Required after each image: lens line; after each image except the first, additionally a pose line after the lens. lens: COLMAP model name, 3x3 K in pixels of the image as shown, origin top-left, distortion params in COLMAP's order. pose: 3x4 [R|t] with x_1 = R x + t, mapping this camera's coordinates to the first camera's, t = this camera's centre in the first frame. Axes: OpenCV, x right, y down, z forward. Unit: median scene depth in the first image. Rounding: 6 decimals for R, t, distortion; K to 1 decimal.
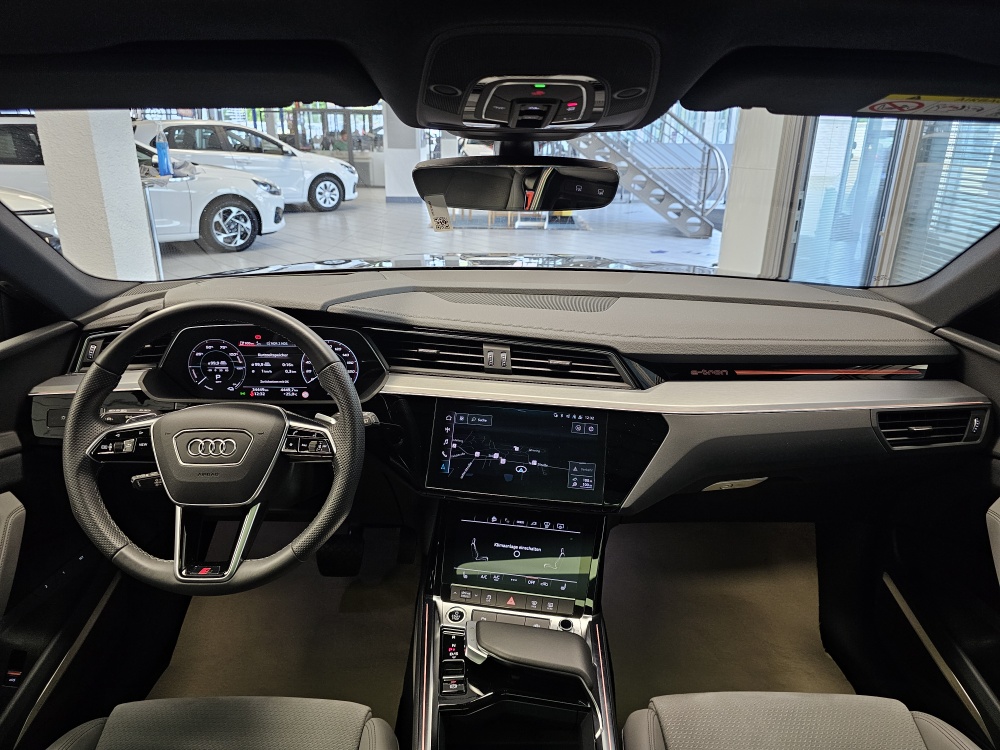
lens RADIAL K [[681.2, 0, 507.5], [0, 681.2, 368.6], [0, 0, 1]] dist [0.042081, -0.053152]
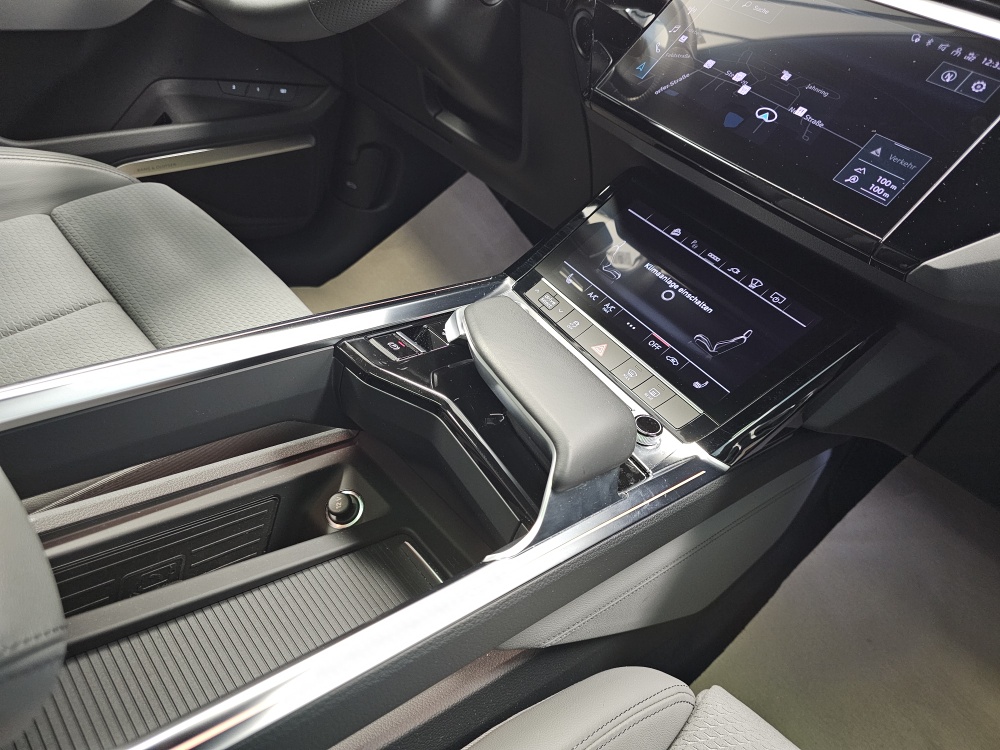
lens RADIAL K [[681.2, 0, 496.7], [0, 681.2, 369.4], [0, 0, 1]] dist [0.042081, -0.053152]
pose [[0.678677, 0.550001, -0.486720, 0.212796], [-0.503278, 0.830932, 0.237201, 0.267343], [0.534892, 0.083973, 0.840737, 0.516521]]
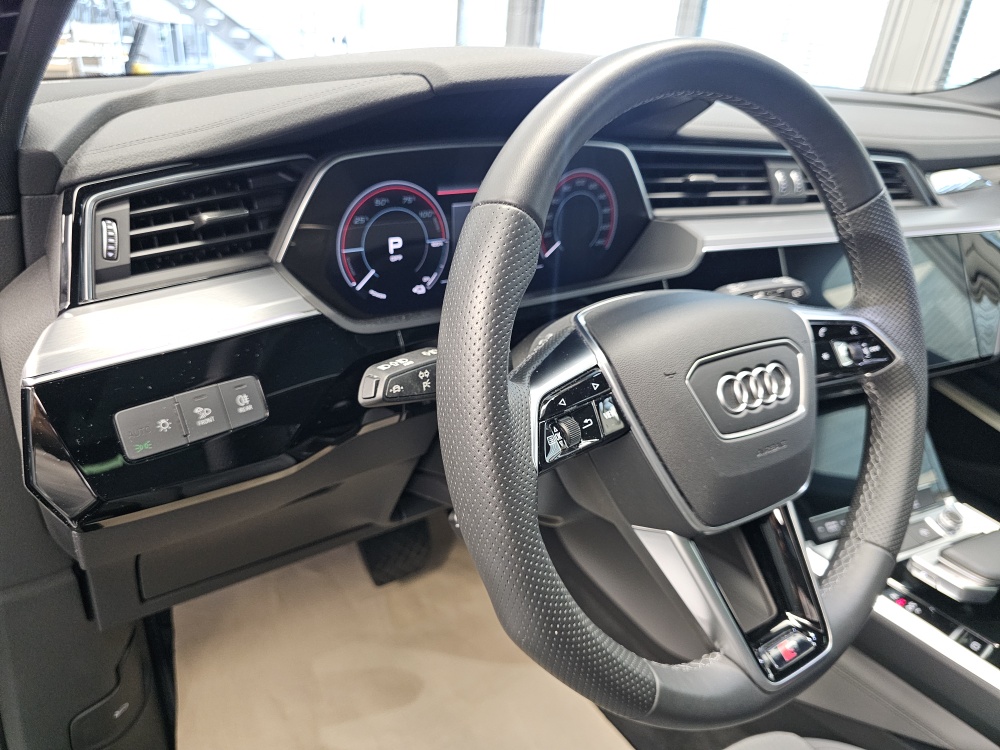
lens RADIAL K [[681.2, 0, 490.1], [0, 681.2, 374.9], [0, 0, 1]] dist [0.042081, -0.053152]
pose [[0.828857, -0.213669, 0.517052, -0.681986], [0.127527, 0.972023, 0.197252, -0.000301], [-0.544733, -0.097555, 0.832916, 0.620939]]
